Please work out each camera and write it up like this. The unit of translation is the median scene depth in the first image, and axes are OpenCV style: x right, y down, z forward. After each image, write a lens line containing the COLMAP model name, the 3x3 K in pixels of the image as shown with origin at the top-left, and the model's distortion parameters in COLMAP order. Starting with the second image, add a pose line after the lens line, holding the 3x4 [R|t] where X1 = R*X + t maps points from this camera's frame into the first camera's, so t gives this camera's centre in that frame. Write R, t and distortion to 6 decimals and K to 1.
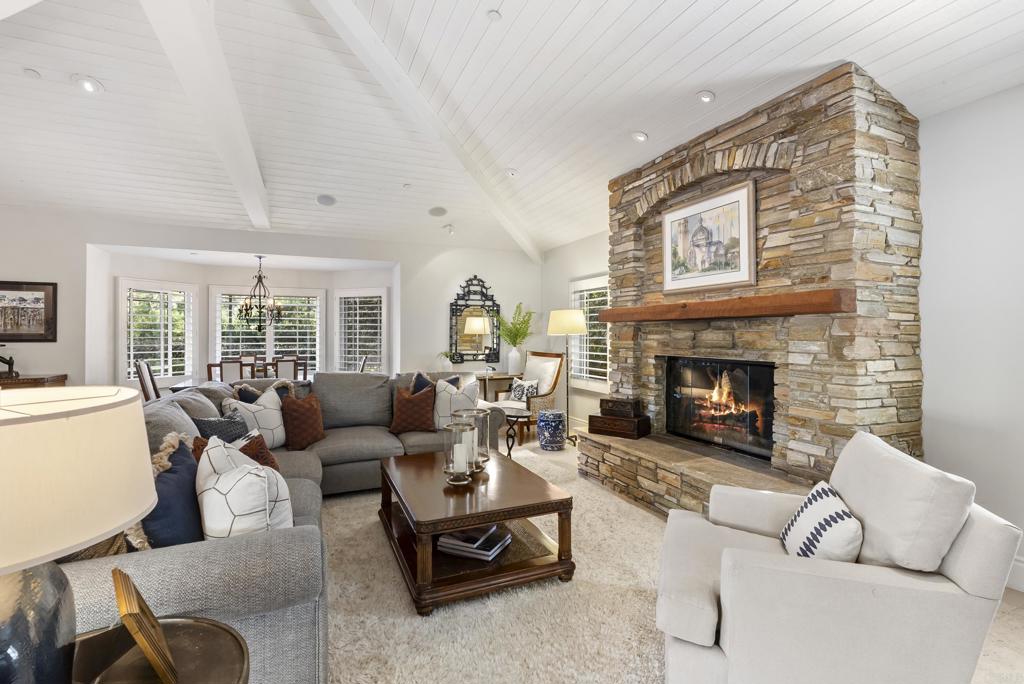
lens RADIAL K [[465.5, 0, 512.0], [0, 465.5, 334.8], [0, 0, 1]] dist [0.000097, 0.000023]
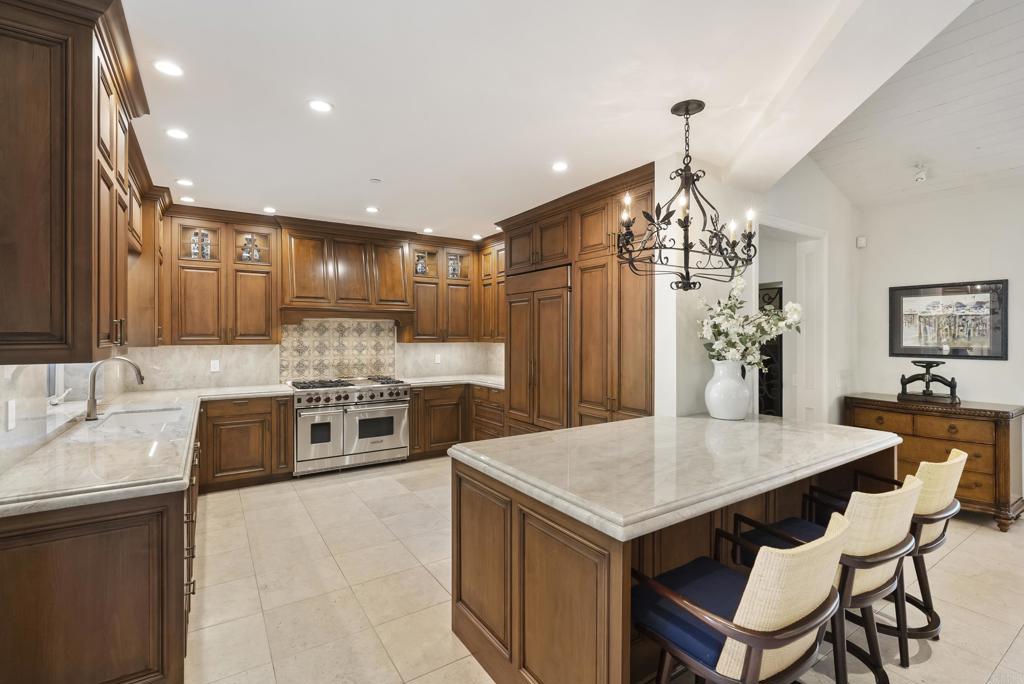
lens RADIAL K [[465.5, 0, 513.4], [0, 465.5, 339.4], [0, 0, 1]] dist [0.000097, 0.000023]
pose [[0.169367, 0.002302, -0.985550, -0.397457], [-0.007891, 0.999968, 0.000980, -0.012311], [0.985521, 0.007611, 0.169380, 0.116311]]
